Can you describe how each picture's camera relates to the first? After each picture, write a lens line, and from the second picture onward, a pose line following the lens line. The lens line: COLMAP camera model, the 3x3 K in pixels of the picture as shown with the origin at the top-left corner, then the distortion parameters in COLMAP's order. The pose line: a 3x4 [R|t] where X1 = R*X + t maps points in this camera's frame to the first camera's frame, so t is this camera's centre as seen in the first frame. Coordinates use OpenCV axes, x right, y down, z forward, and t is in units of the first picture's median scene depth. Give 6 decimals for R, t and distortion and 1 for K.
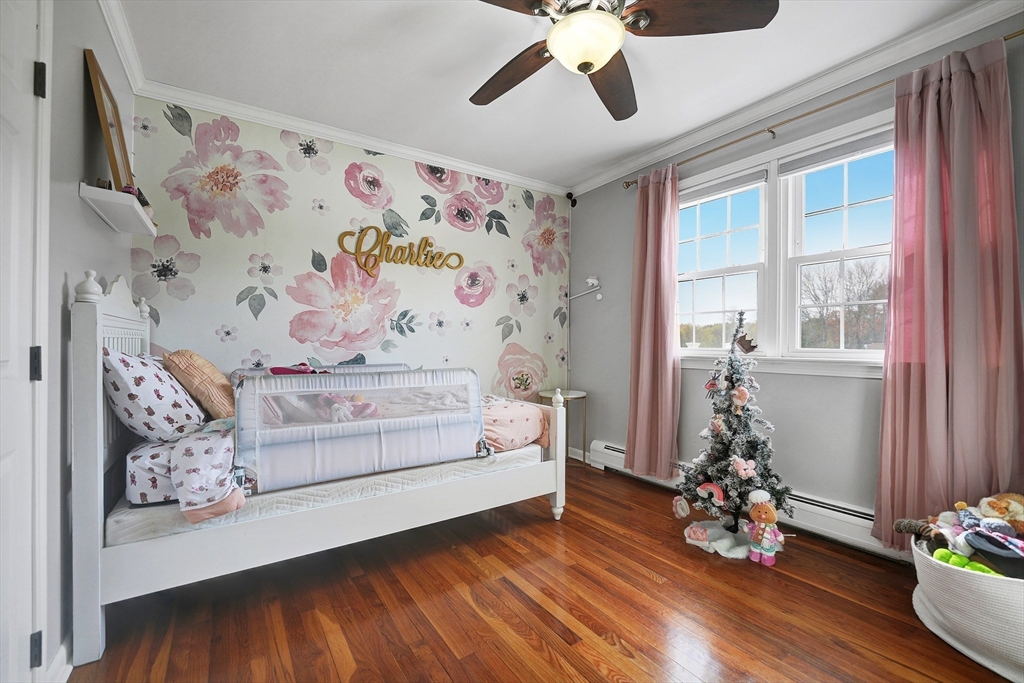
lens RADIAL K [[425.9, 0, 516.3], [0, 425.9, 343.3], [0, 0, 1]] dist [-0.028750, 0.003021]
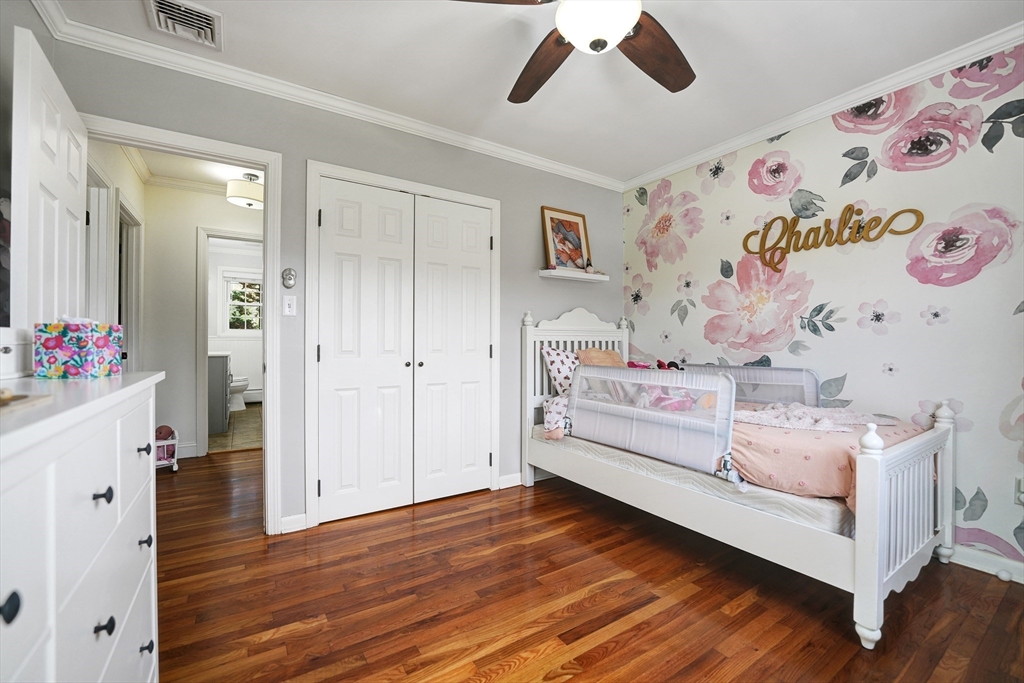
lens RADIAL K [[425.9, 0, 516.5], [0, 425.9, 338.4], [0, 0, 1]] dist [-0.028750, 0.003021]
pose [[-0.015517, -0.010704, -0.999822, 0.619758], [-0.002322, 0.999940, -0.010669, -0.002546], [0.999877, 0.002156, -0.015541, 0.480619]]
